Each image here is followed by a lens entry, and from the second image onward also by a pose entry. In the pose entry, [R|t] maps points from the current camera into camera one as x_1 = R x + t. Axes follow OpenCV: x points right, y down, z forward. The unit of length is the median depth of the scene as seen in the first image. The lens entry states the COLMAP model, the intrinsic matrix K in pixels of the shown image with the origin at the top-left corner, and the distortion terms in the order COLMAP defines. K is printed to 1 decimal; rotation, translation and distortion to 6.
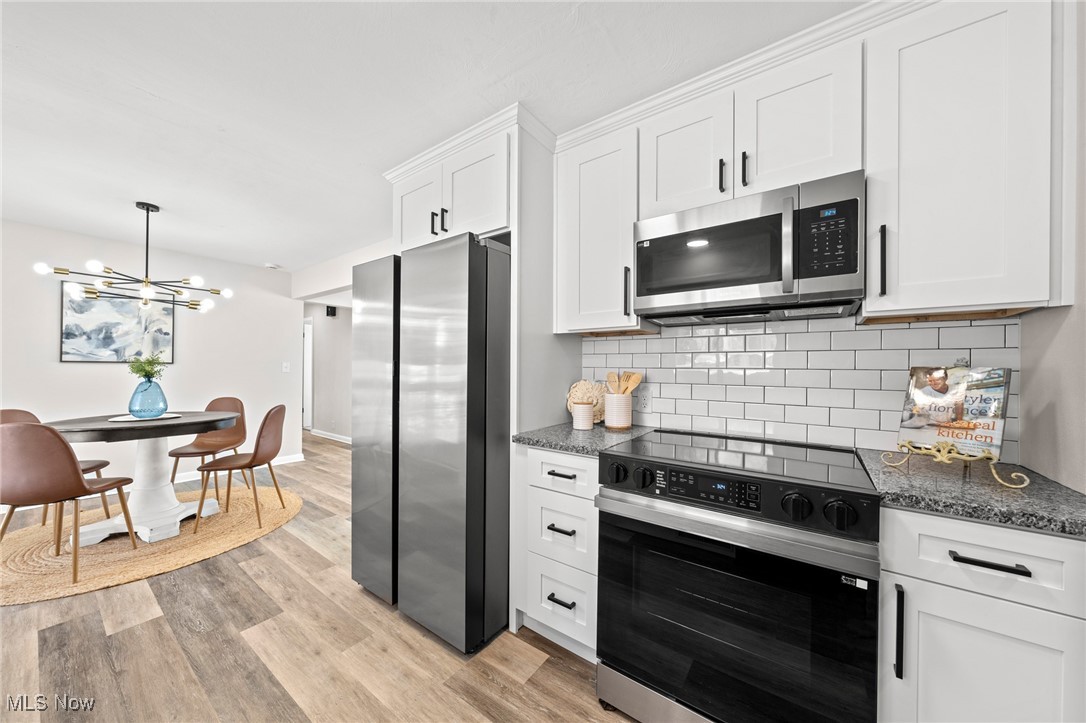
lens RADIAL K [[371.4, 0, 539.7], [0, 371.4, 368.5], [0, 0, 1]] dist [0.000069, 0.000154]
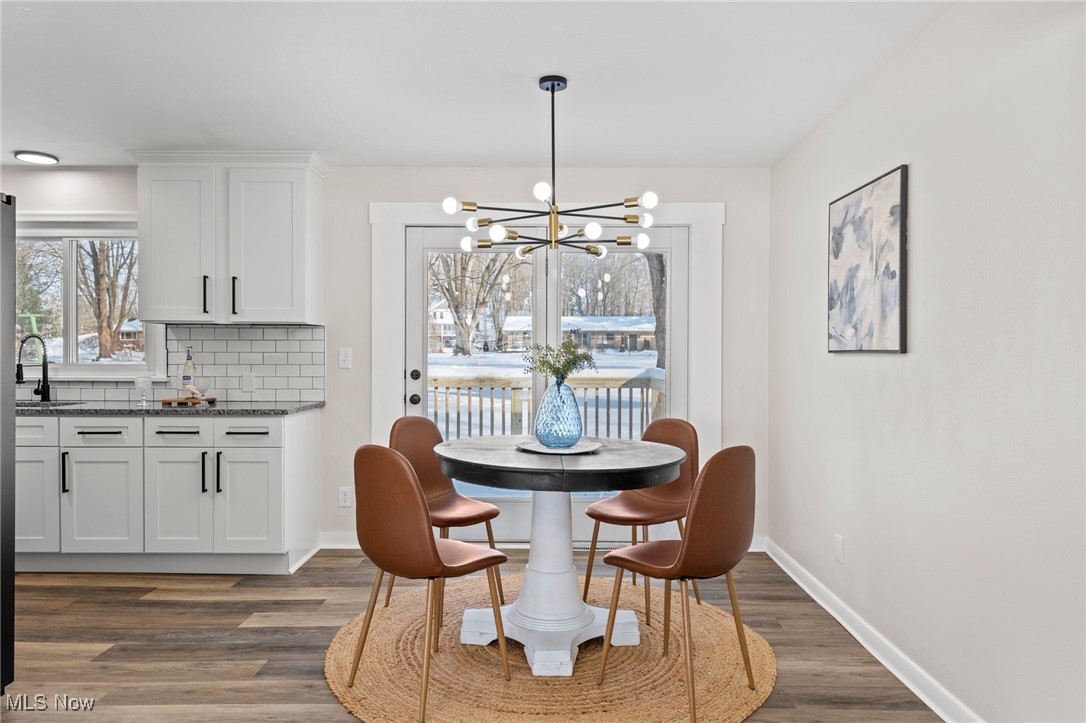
lens RADIAL K [[725.7, 0, 543.0], [0, 725.7, 361.5], [0, 0, 1]] dist [0.001938, 0.000015]
pose [[-0.812489, -0.008864, -0.582909, -0.378090], [-0.013714, 0.999898, 0.003911, -0.003827], [0.582815, 0.011172, -0.812528, 1.883836]]
